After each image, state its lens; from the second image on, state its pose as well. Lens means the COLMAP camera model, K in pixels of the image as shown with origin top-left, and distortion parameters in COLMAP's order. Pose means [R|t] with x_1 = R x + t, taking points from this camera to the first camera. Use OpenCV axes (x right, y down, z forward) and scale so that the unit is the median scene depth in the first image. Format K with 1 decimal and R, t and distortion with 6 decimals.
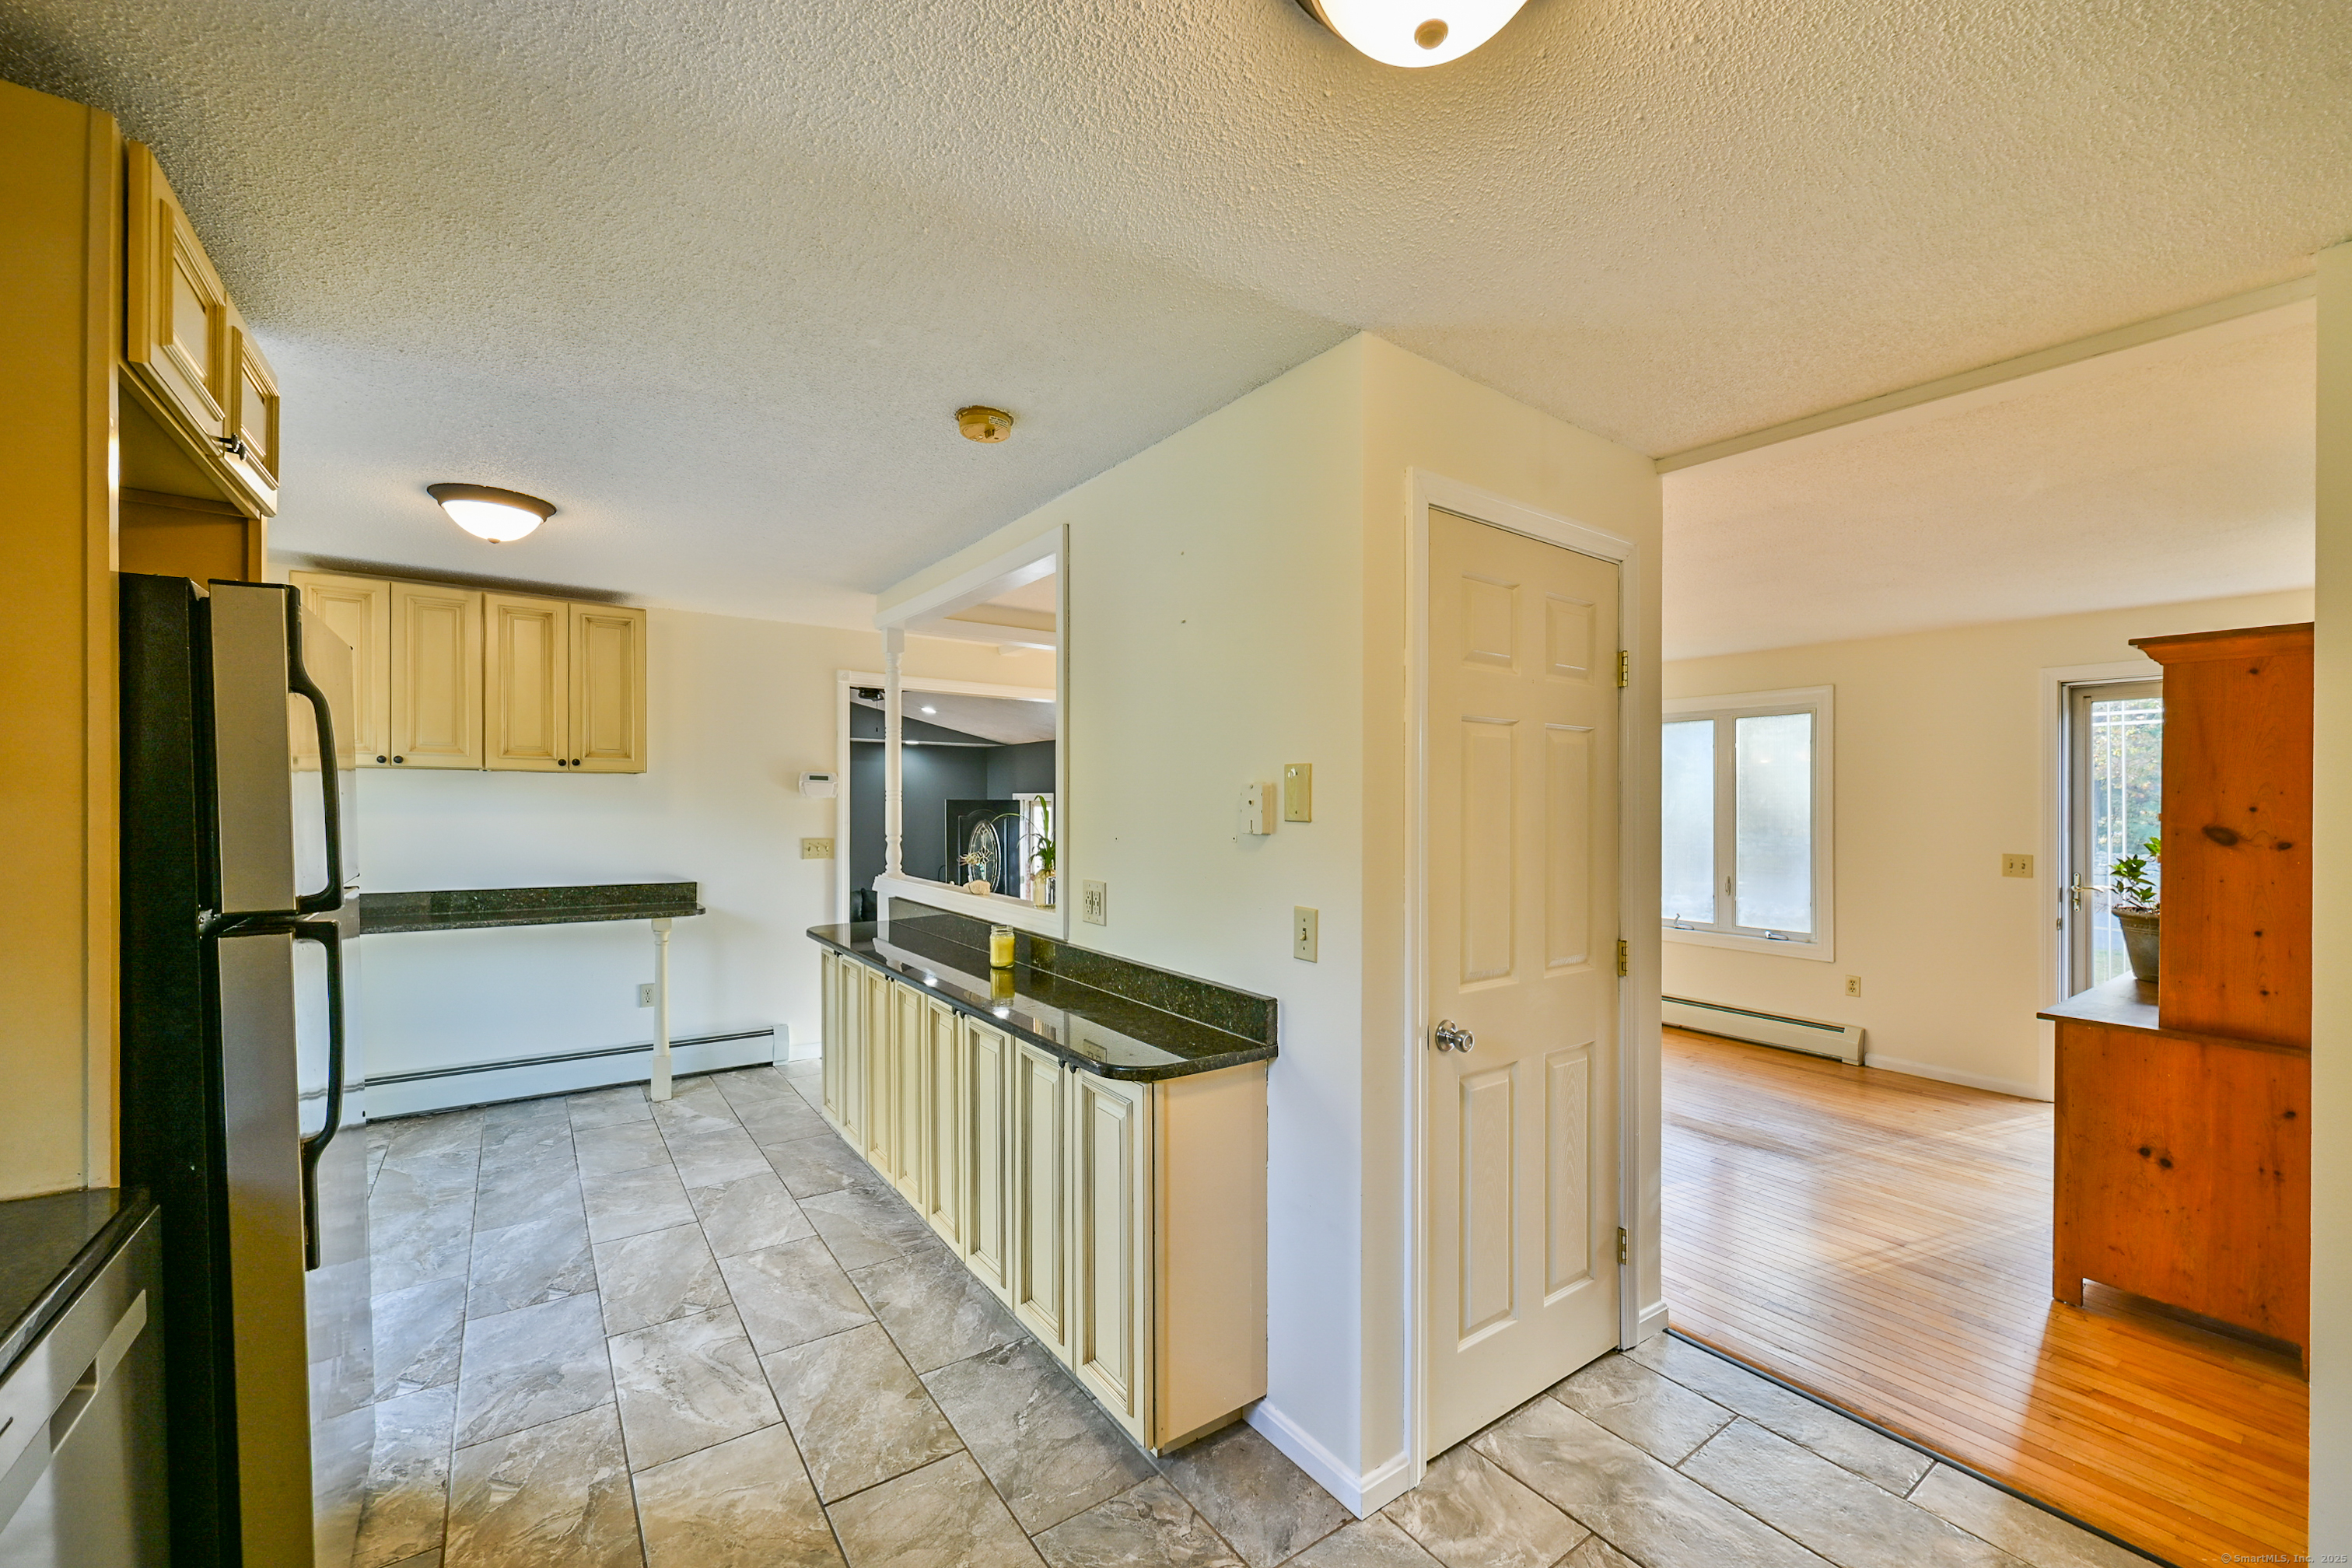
lens RADIAL K [[925.8, 0, 1176.0], [0, 925.8, 784.0], [0, 0, 1]] dist [-0.014337, -0.000111]
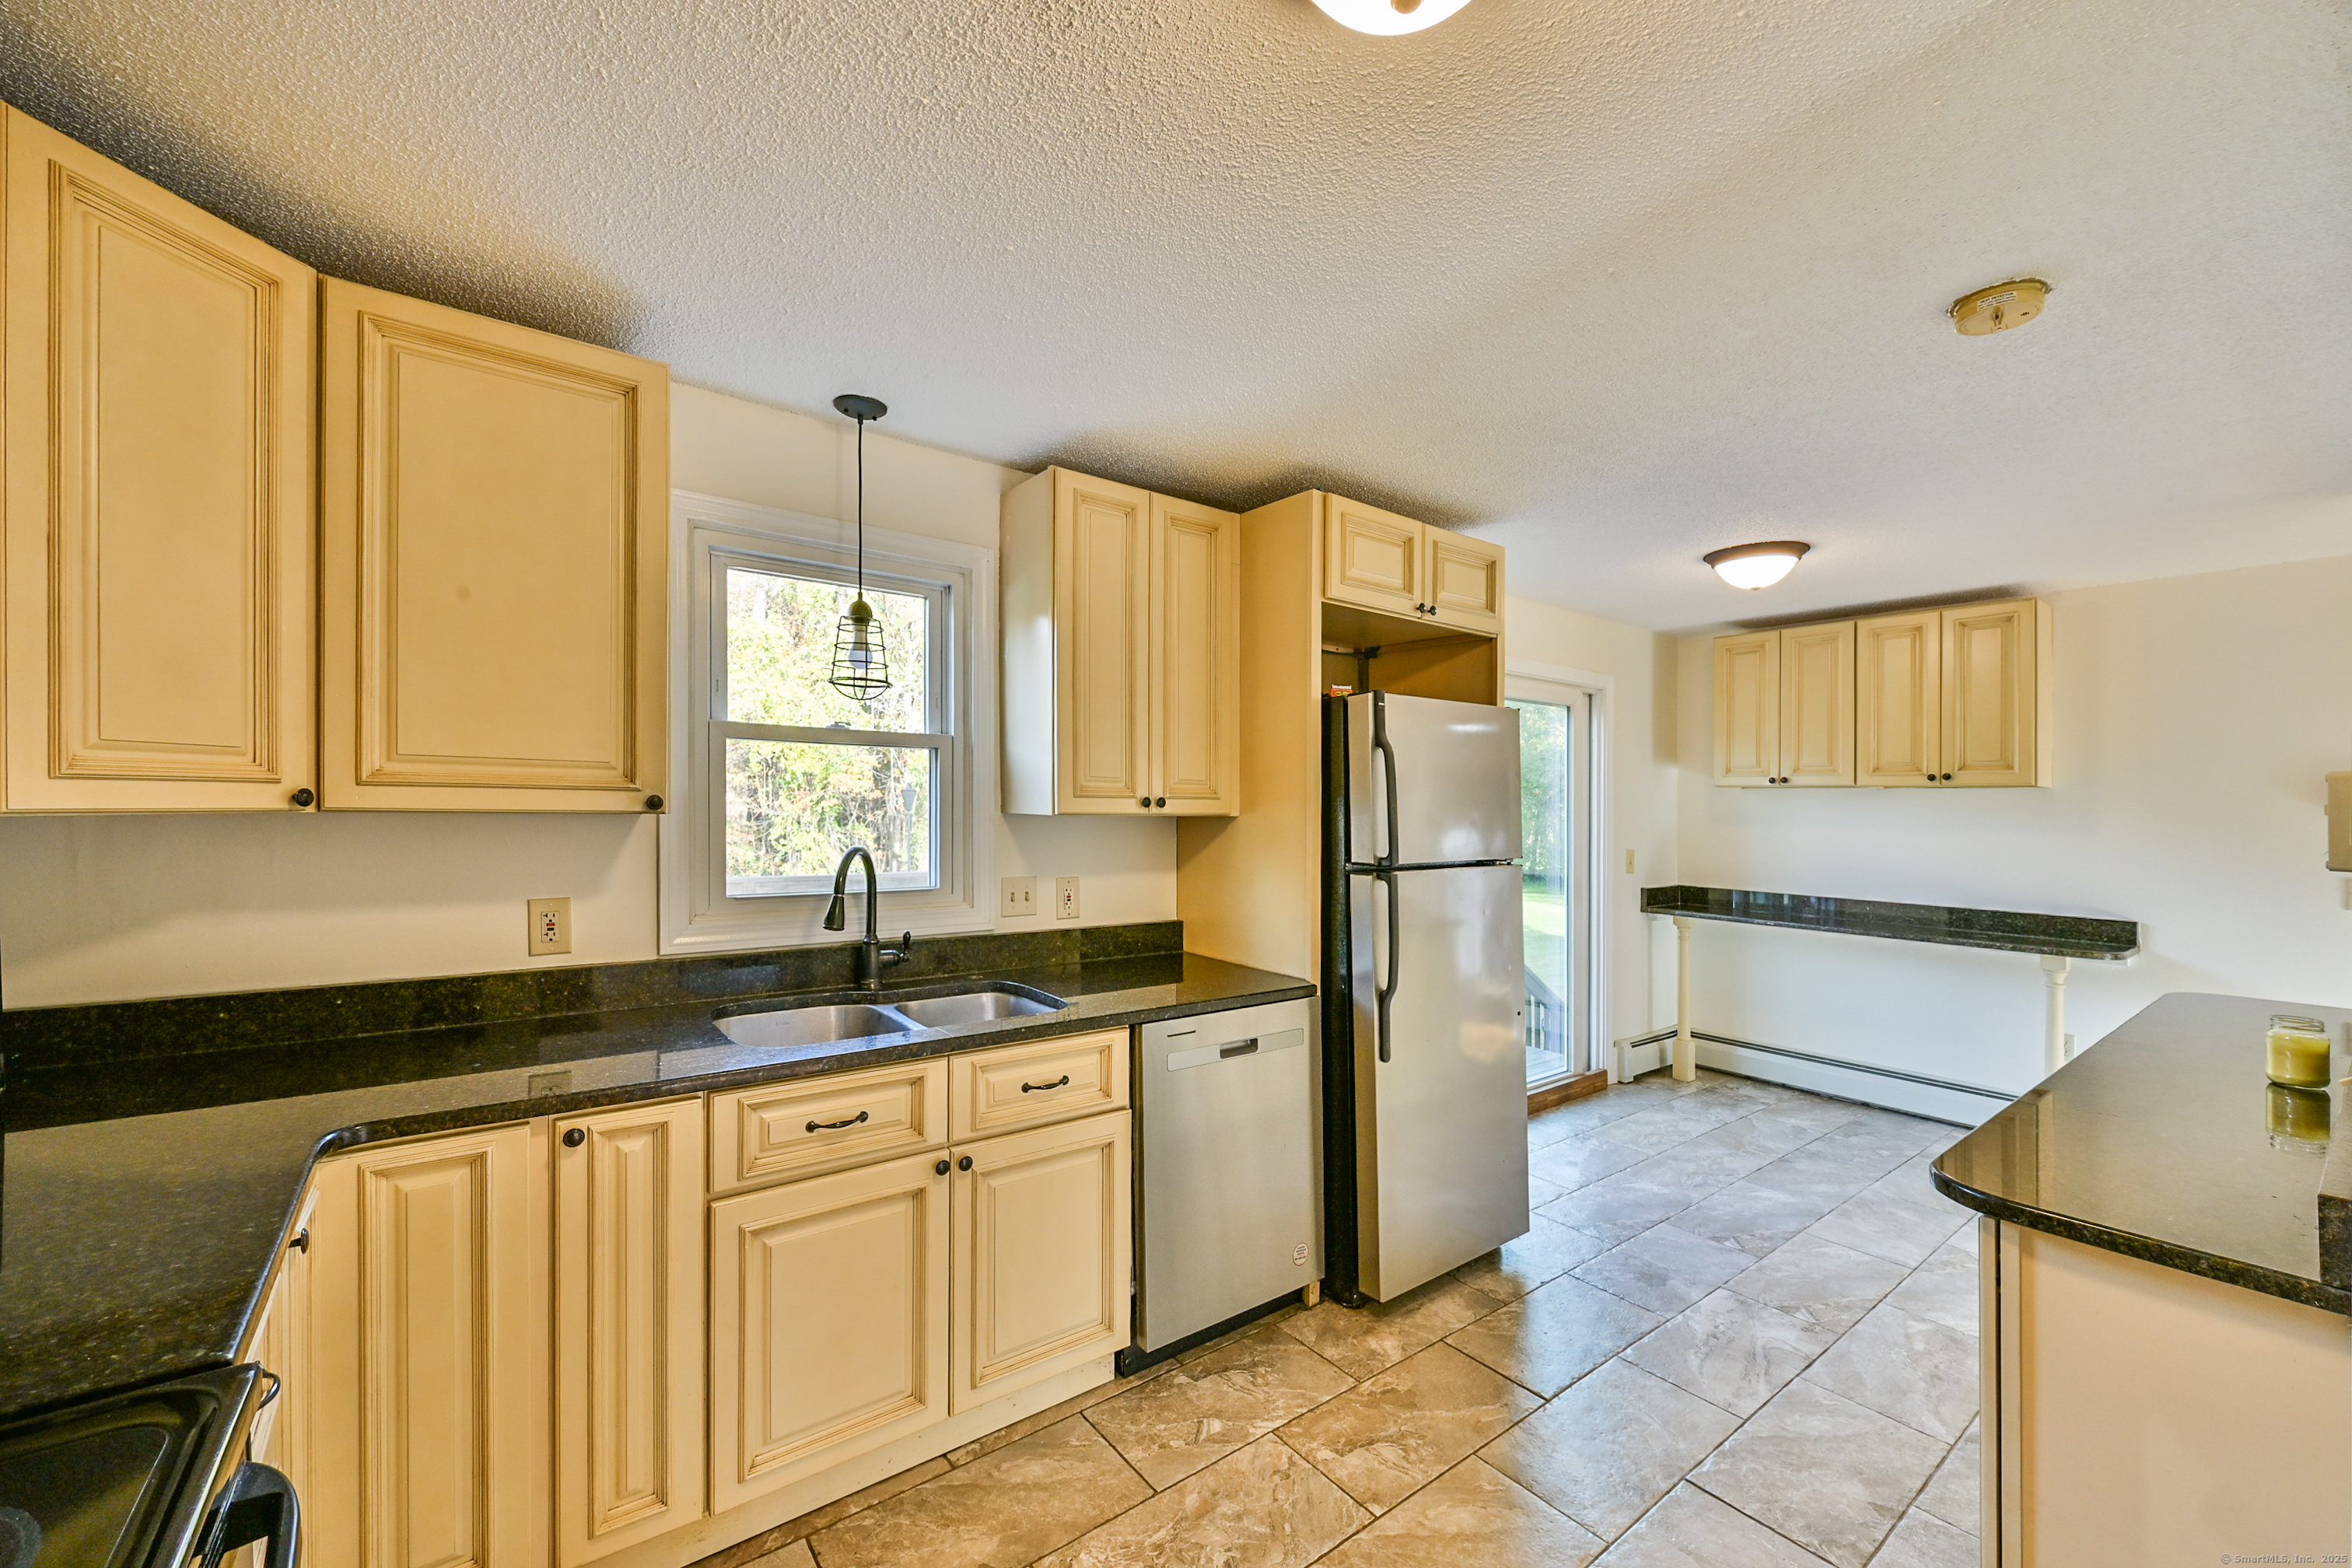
lens RADIAL K [[926.2, 0, 1169.7], [0, 926.2, 811.7], [0, 0, 1]] dist [-0.000953, -0.000096]
pose [[0.020063, -0.000418, -0.999799, 0.483457], [0.004588, 0.999989, -0.000326, 0.015443], [0.999788, -0.004581, 0.020064, 0.286470]]
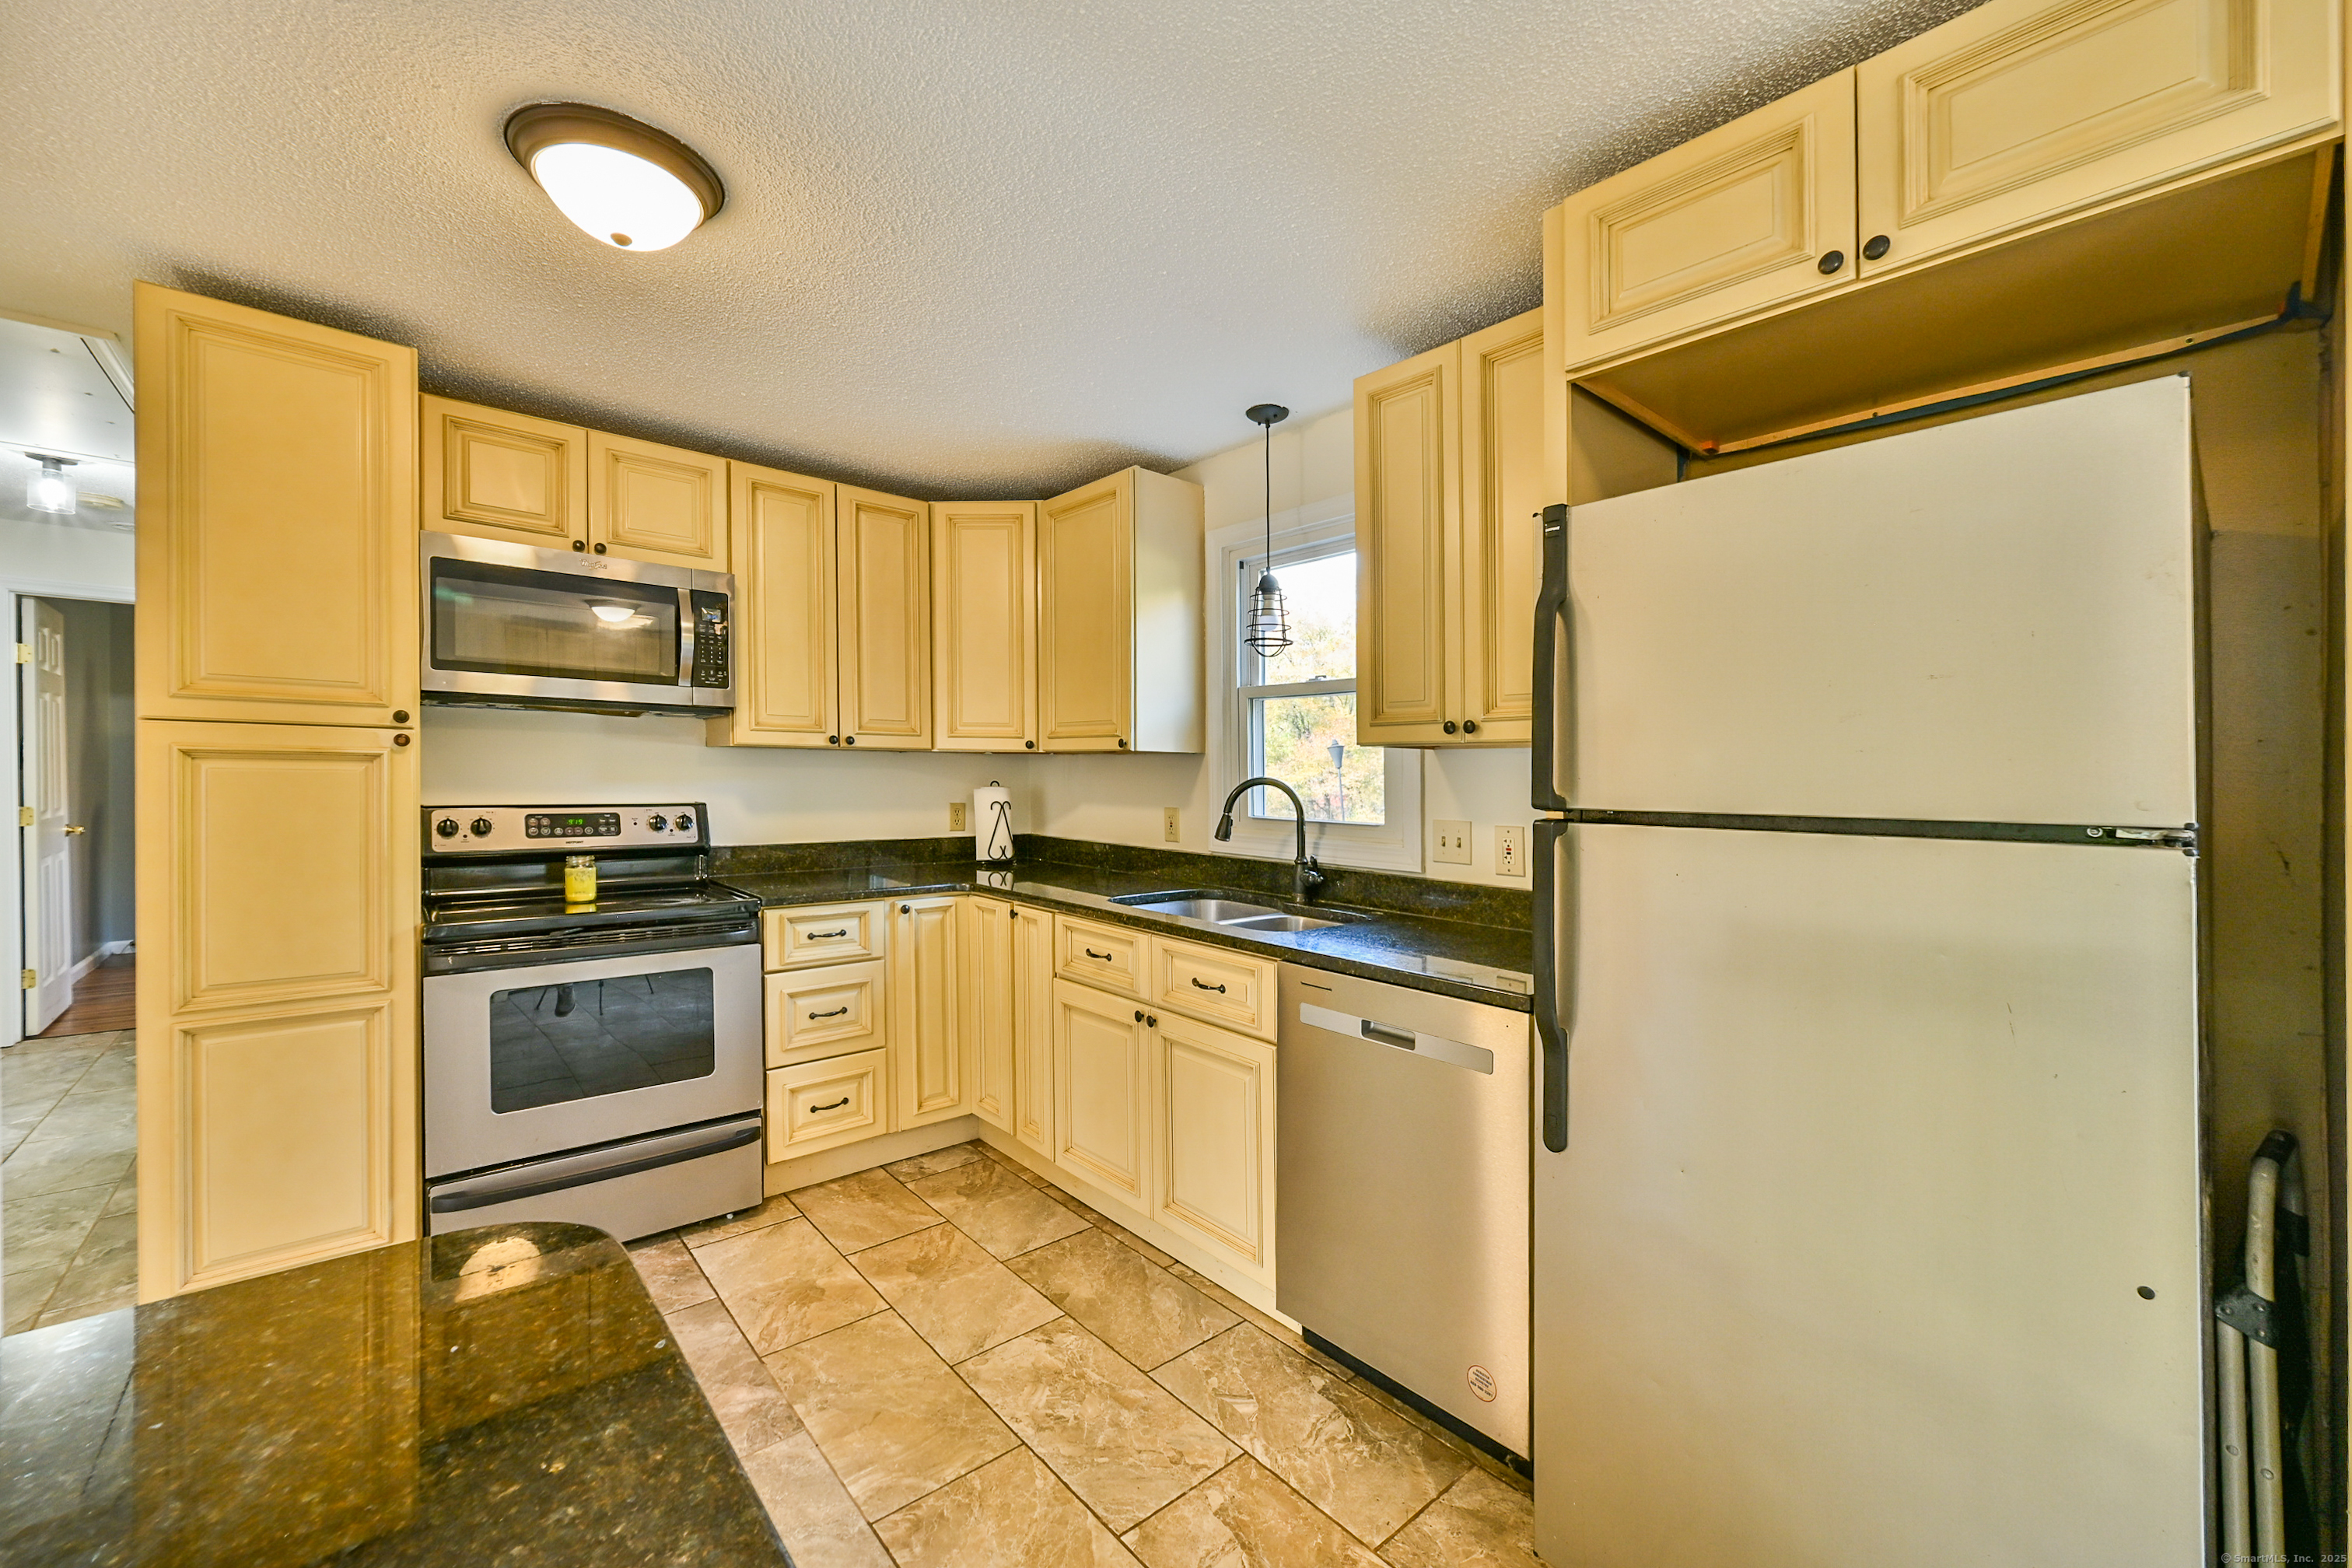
lens RADIAL K [[939.6, 0, 1179.5], [0, 939.6, 795.4], [0, 0, 1]] dist [0.001207, 0.000070]
pose [[-0.995434, -0.026000, -0.091847, -0.209540], [-0.025985, 0.999661, -0.001358, 0.071682], [0.091851, 0.001034, -0.995772, 1.089700]]
